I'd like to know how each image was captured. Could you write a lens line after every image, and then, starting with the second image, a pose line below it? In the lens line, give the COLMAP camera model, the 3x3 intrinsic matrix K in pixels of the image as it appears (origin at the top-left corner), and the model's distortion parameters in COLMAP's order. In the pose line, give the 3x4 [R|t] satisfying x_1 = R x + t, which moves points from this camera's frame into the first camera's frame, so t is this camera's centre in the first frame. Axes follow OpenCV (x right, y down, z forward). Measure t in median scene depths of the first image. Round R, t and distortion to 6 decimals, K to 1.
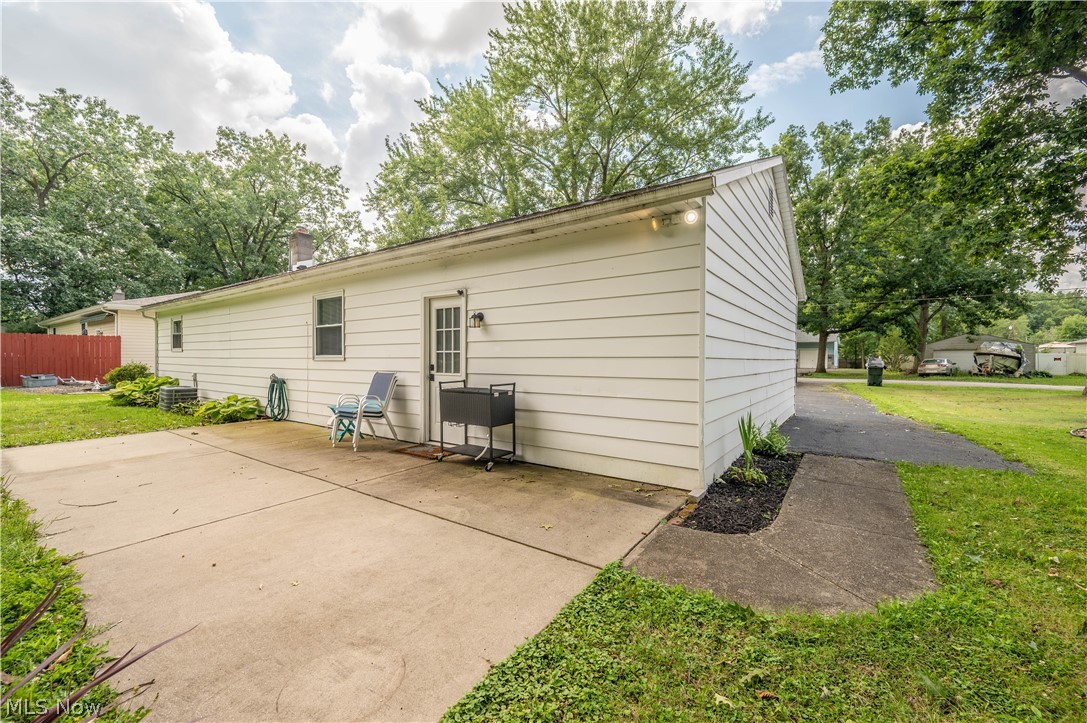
lens RADIAL K [[438.3, 0, 550.3], [0, 438.3, 362.1], [0, 0, 1]] dist [0.000499, 0.000049]
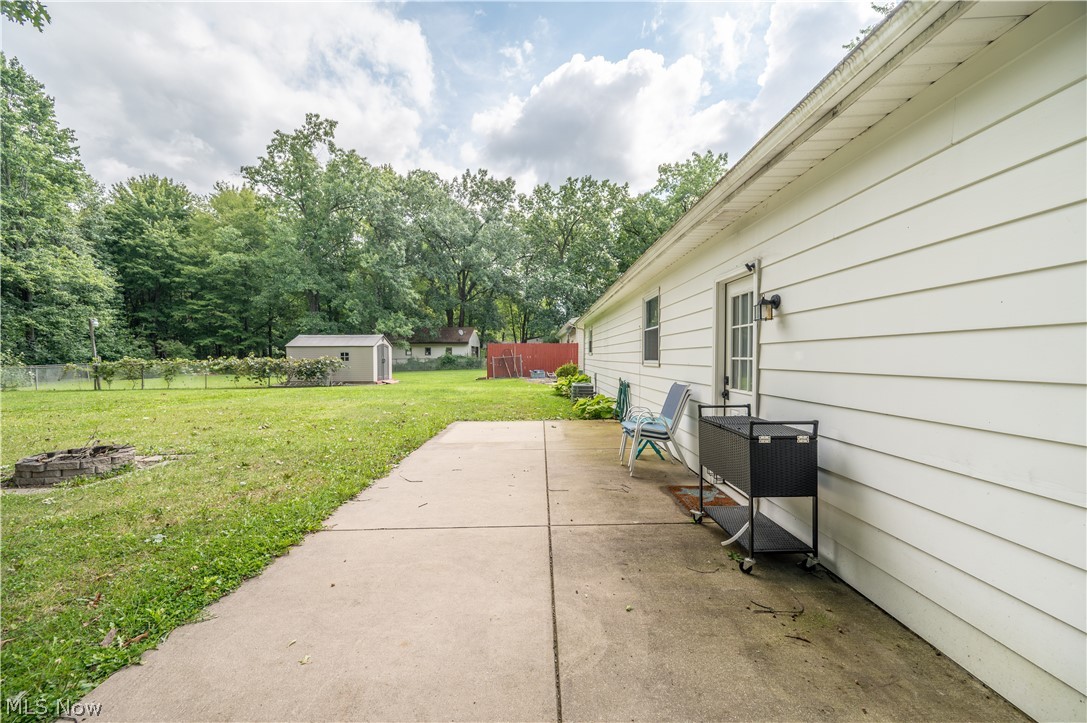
lens RADIAL K [[430.4, 0, 543.5], [0, 430.4, 361.5], [0, 0, 1]] dist [-0.000134, 0.000050]
pose [[0.585076, 0.009654, -0.810921, 0.130437], [-0.010695, 0.999934, 0.004188, -0.020058], [0.810908, 0.006222, 0.585141, 0.386068]]
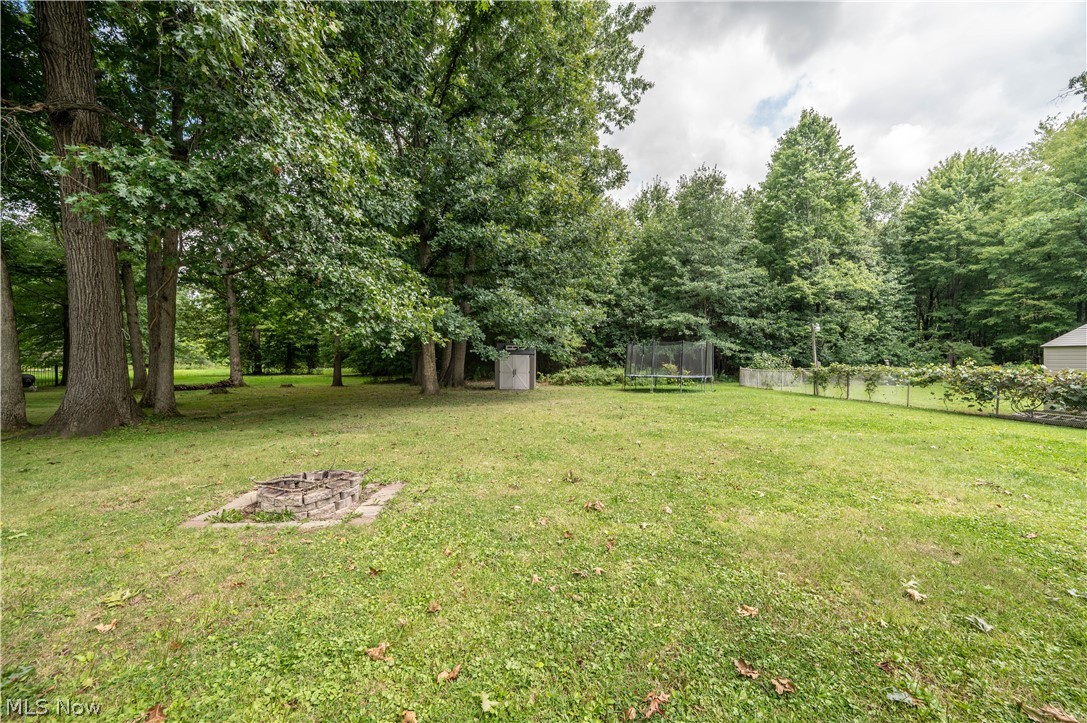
lens RADIAL K [[433.5, 0, 541.8], [0, 433.5, 362.6], [0, 0, 1]] dist [-0.000268, 0.000187]
pose [[-0.810815, 0.006538, -0.585267, -0.999164], [-0.009047, 0.999678, 0.023701, -0.063580], [0.585233, 0.024512, -0.810494, 1.060328]]
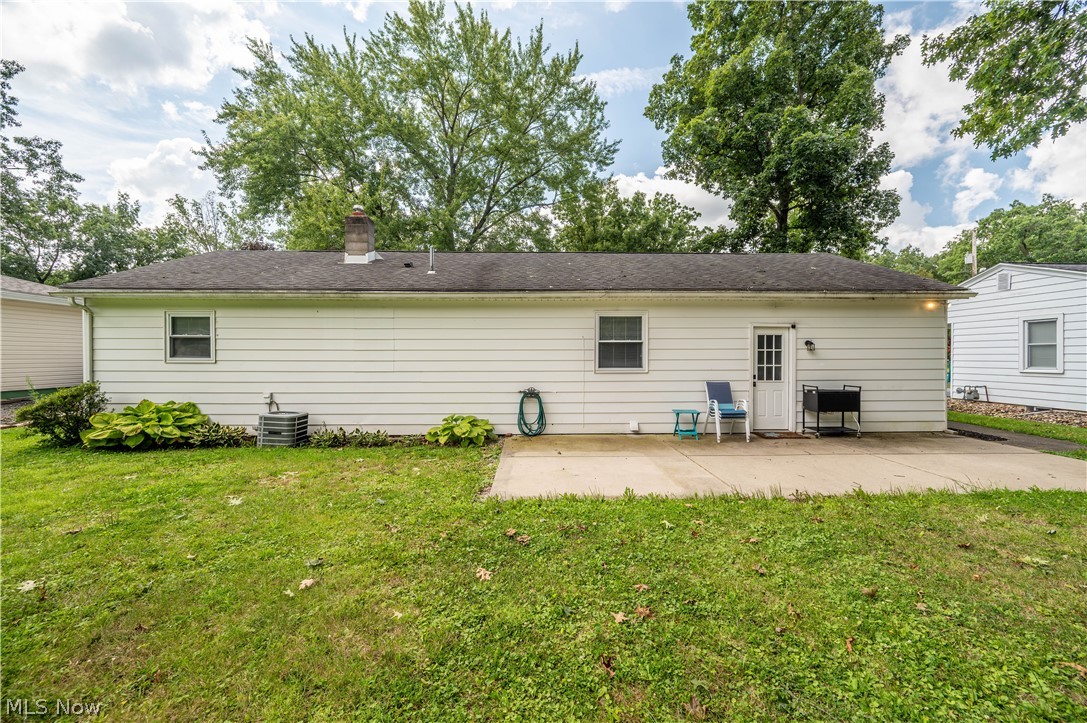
lens RADIAL K [[426.4, 0, 539.0], [0, 426.4, 359.6], [0, 0, 1]] dist [0.000828, 0.000136]
pose [[0.804963, -0.009103, 0.593255, -1.767805], [0.009962, 0.999949, 0.001827, -0.056695], [-0.593241, 0.004439, 0.805013, 0.345548]]
